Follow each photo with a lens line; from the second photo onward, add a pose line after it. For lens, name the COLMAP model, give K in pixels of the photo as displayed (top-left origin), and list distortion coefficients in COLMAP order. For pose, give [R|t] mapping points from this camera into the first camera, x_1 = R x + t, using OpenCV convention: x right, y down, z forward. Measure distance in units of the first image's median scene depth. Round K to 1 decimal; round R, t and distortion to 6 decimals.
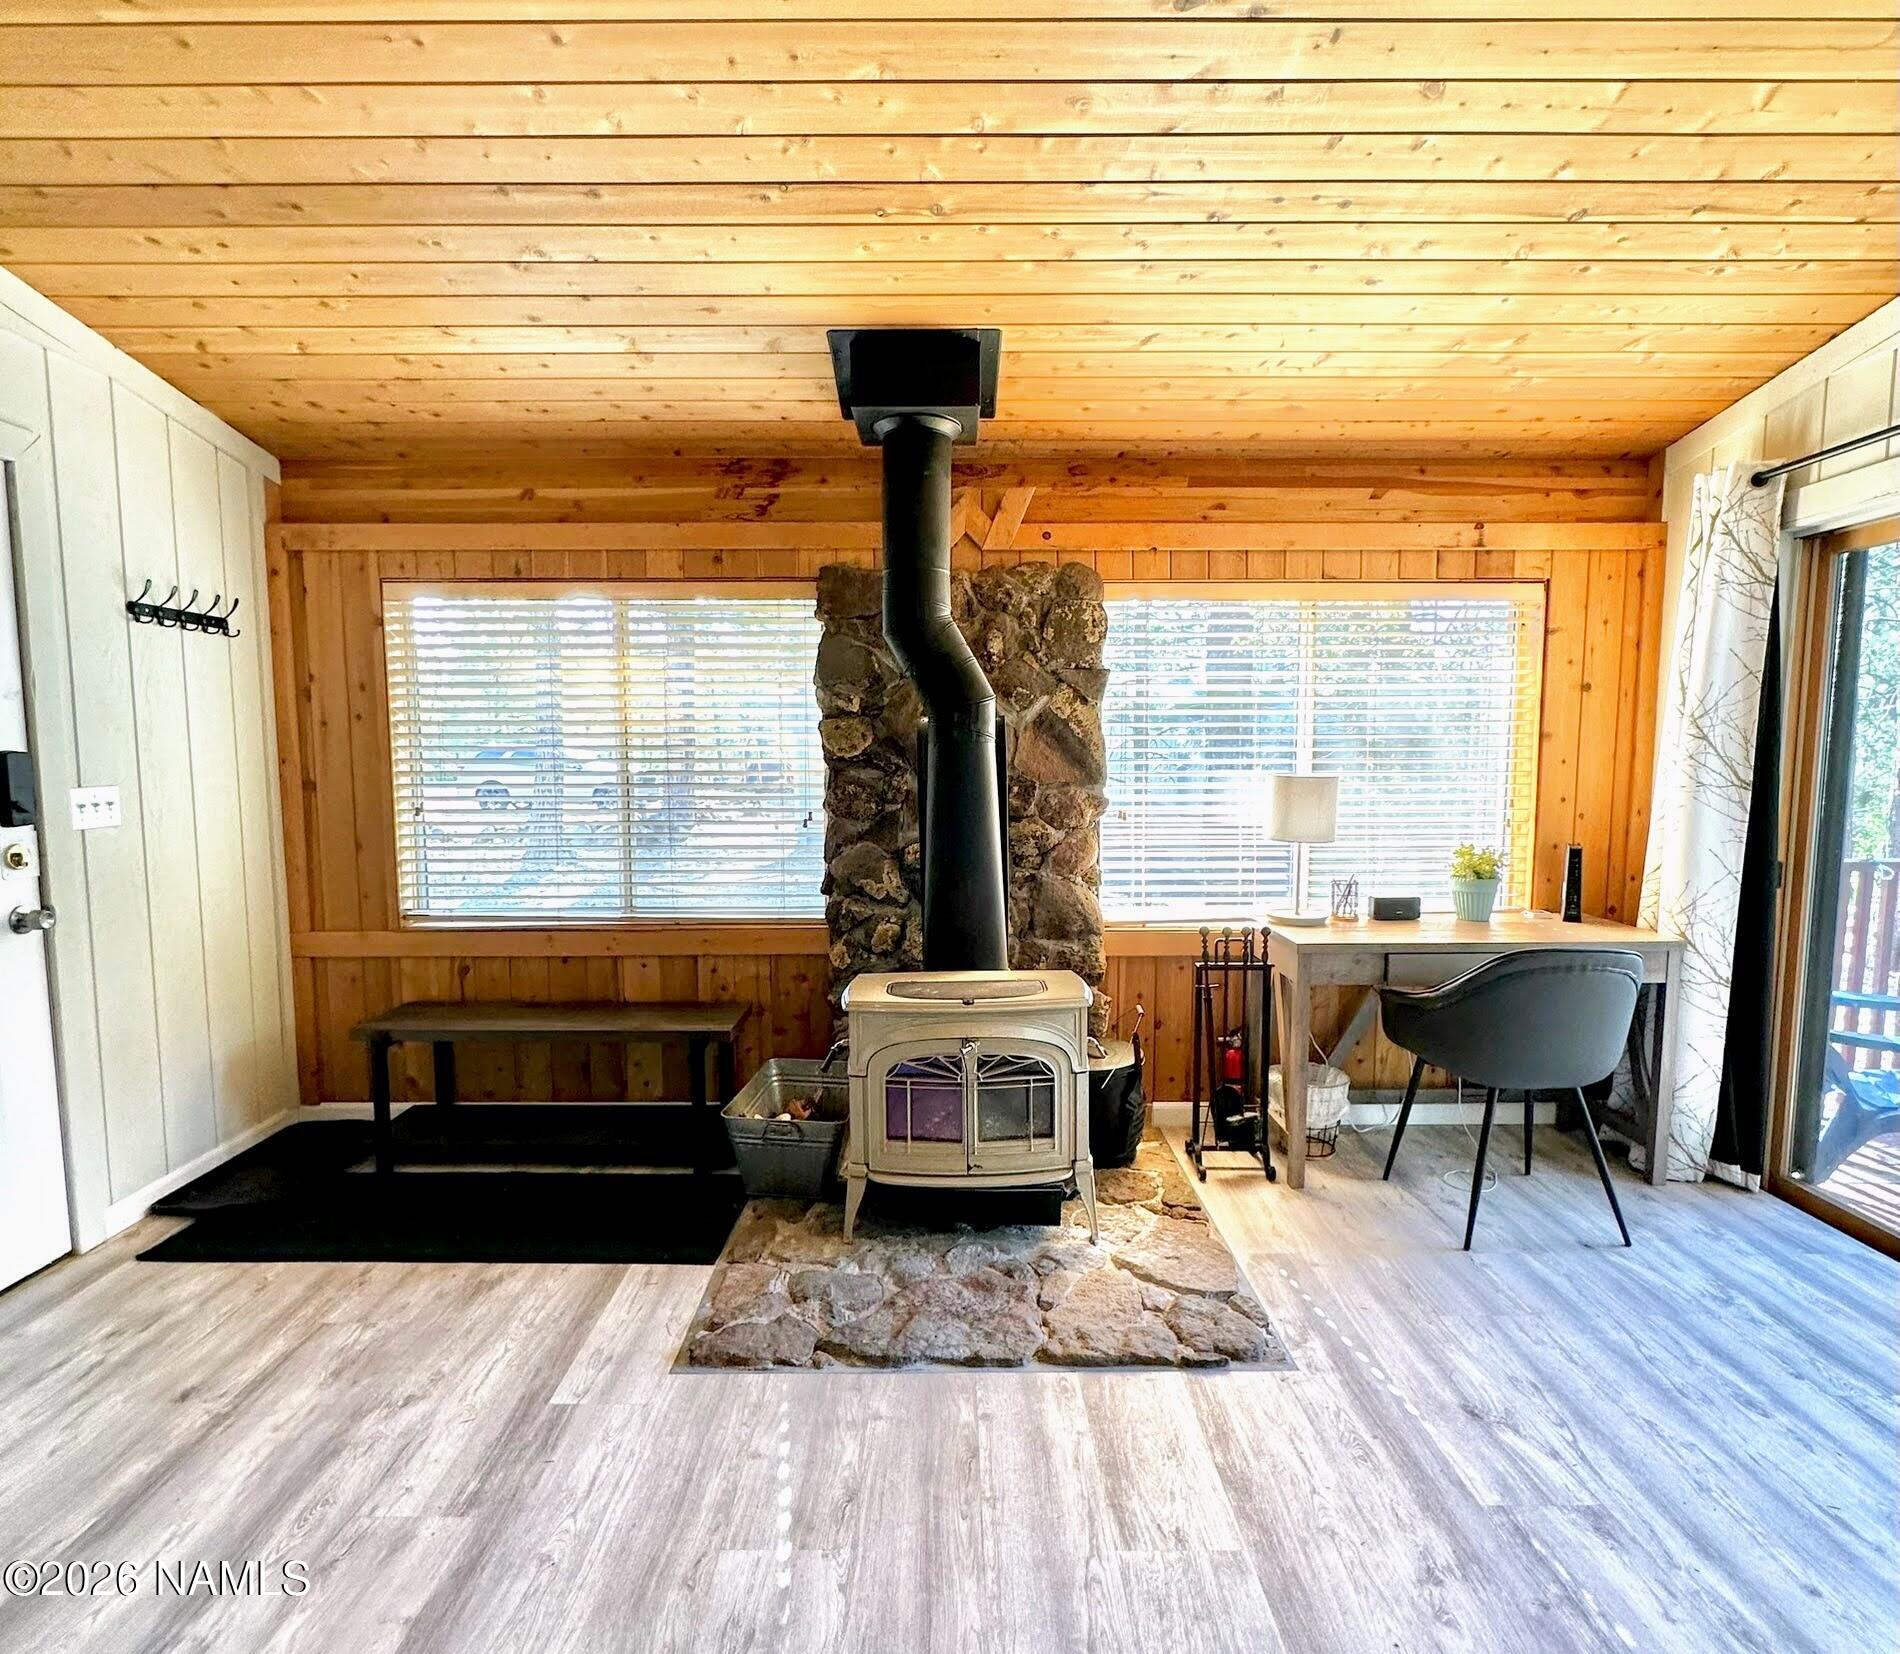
lens RADIAL K [[1013.1, 0, 948.7], [0, 1013.1, 843.1], [0, 0, 1]] dist [-0.001363, 0.000091]
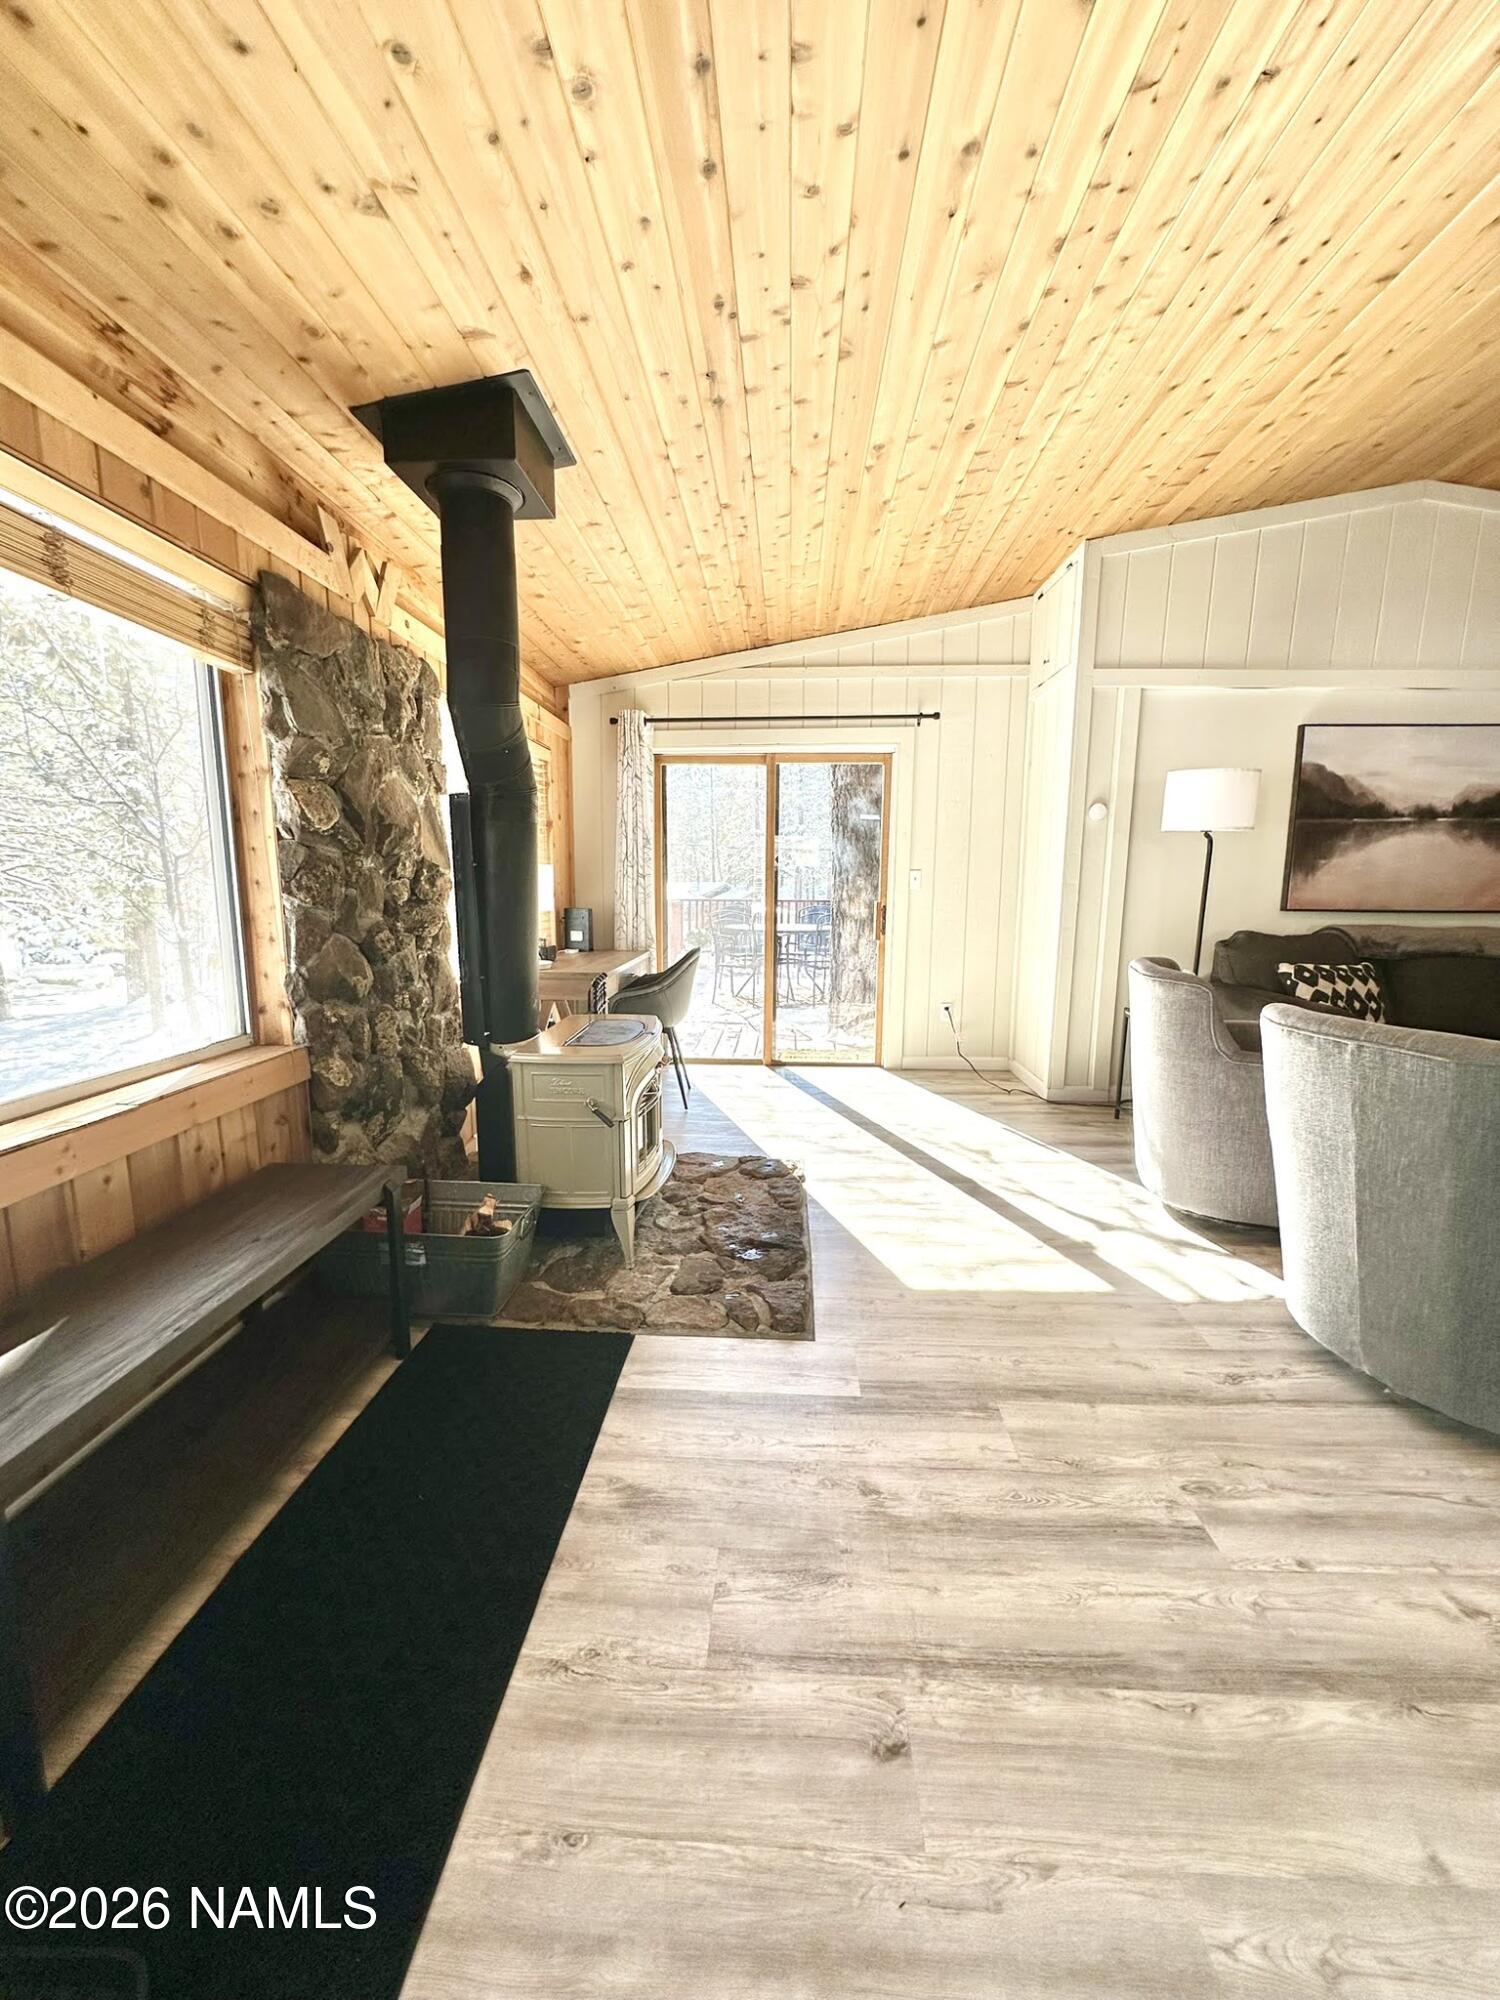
lens RADIAL K [[792.3, 0, 751.0], [0, 792.3, 1001.2], [0, 0, 1]] dist [-0.004553, 0.000253]
pose [[0.045355, -0.147866, 0.987967, -1.010280], [0.080233, 0.986329, 0.143937, -0.018286], [-0.995744, 0.072739, 0.056598, 0.866634]]
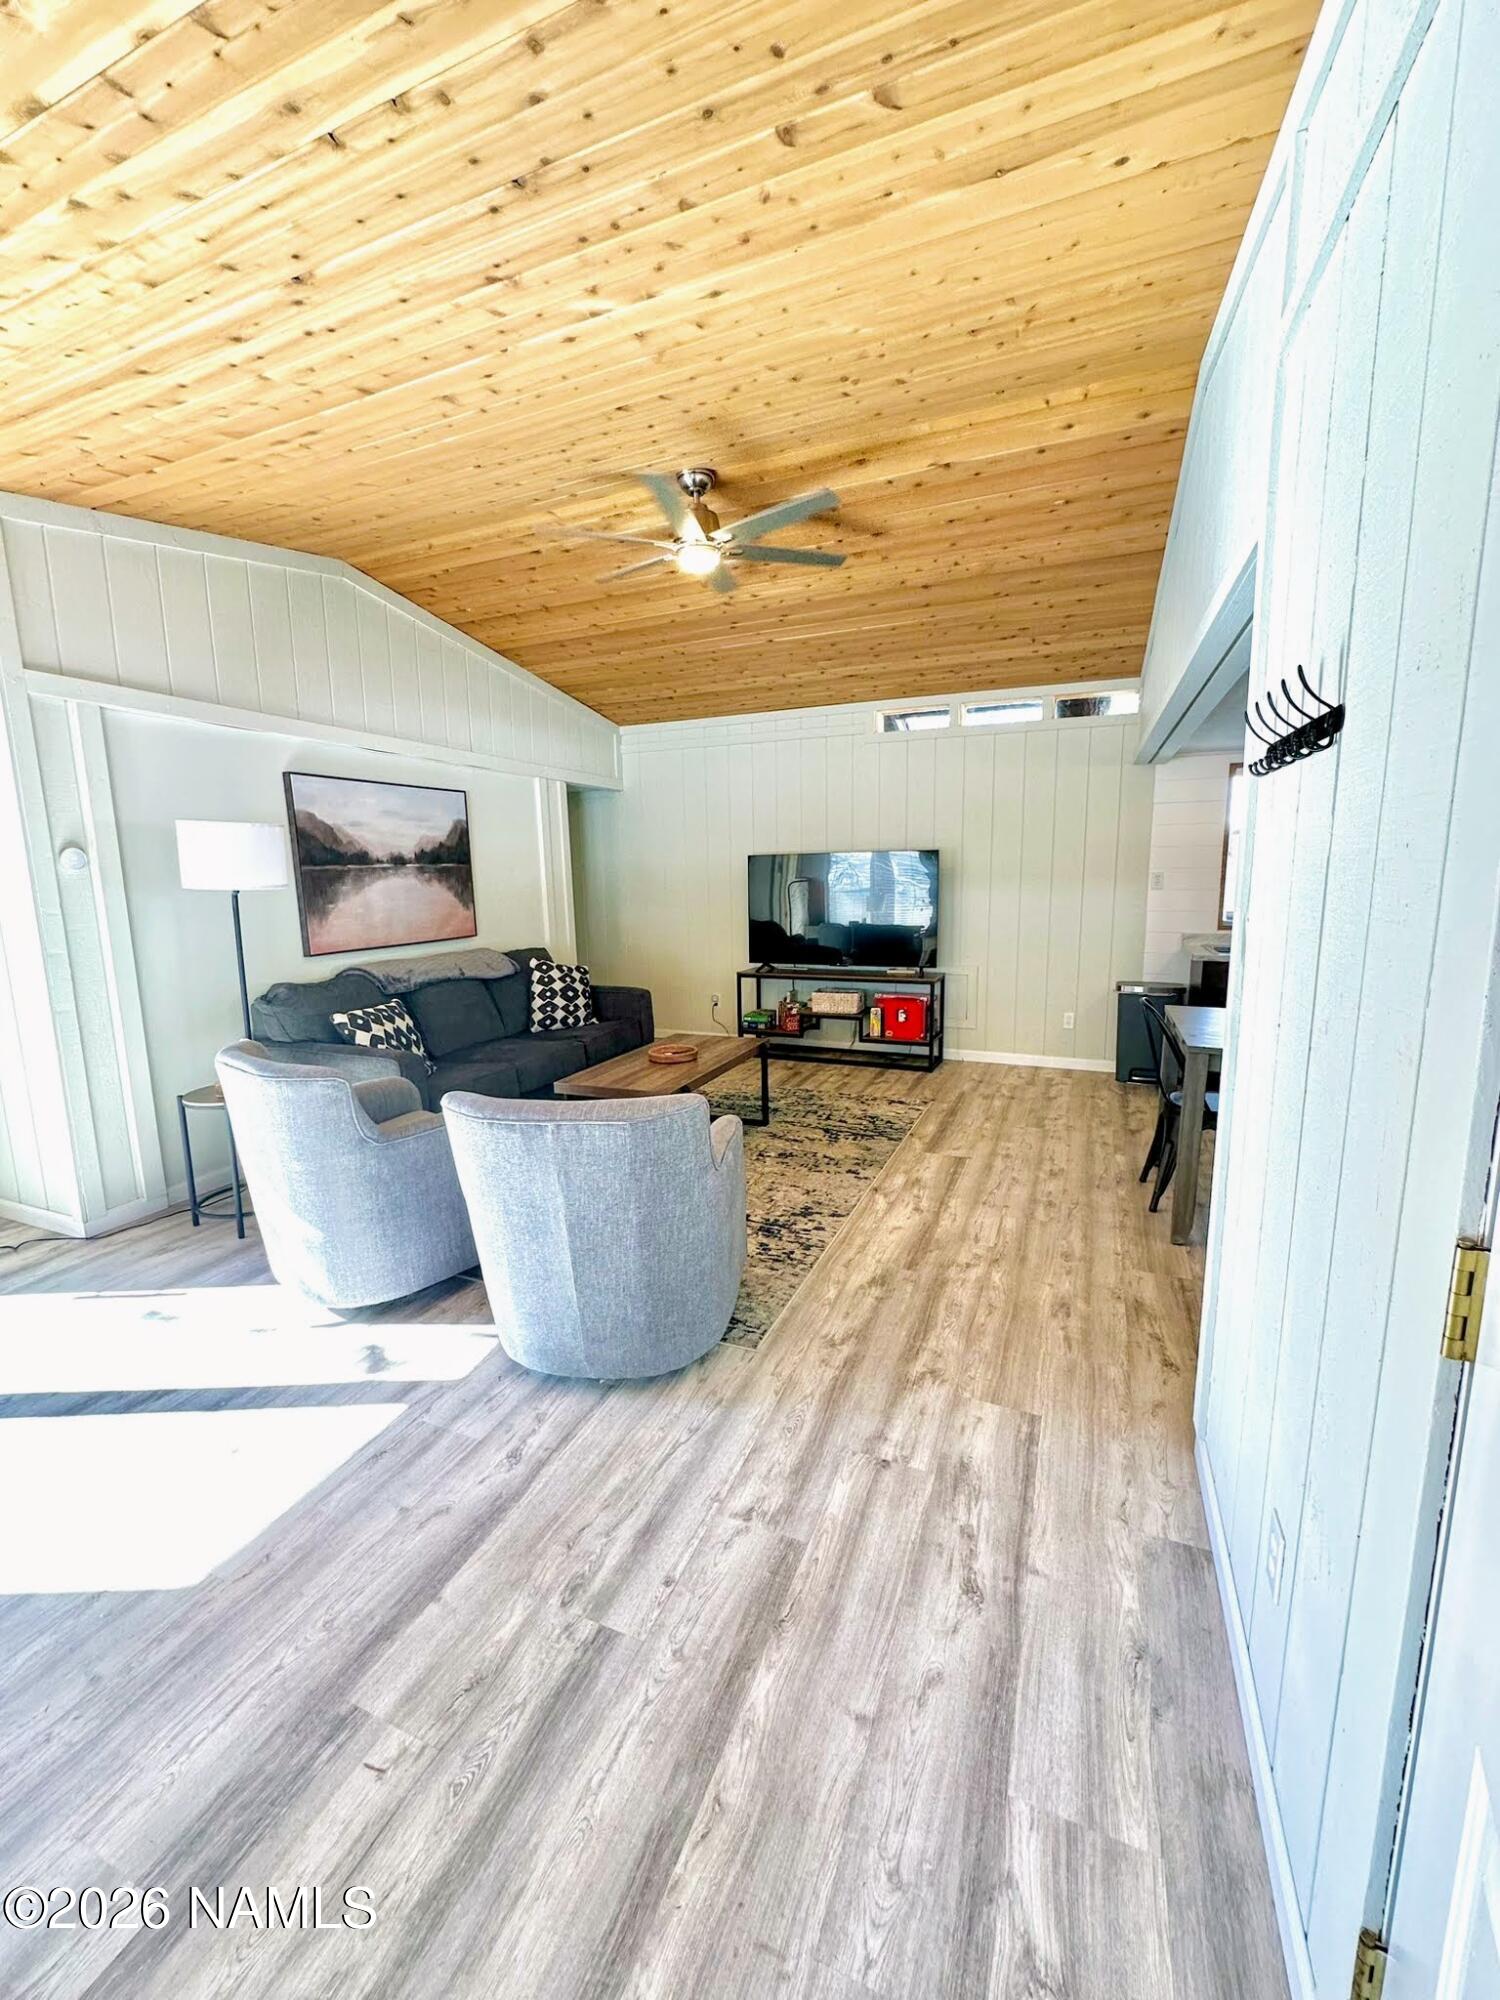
lens RADIAL K [[792.3, 0, 750.9], [0, 792.3, 1000.7], [0, 0, 1]] dist [-0.004553, 0.000253]
pose [[-0.922809, -0.044715, 0.382653, -0.793963], [0.053029, 0.969044, 0.241125, -0.137510], [-0.381590, 0.242804, -0.891872, 0.981274]]
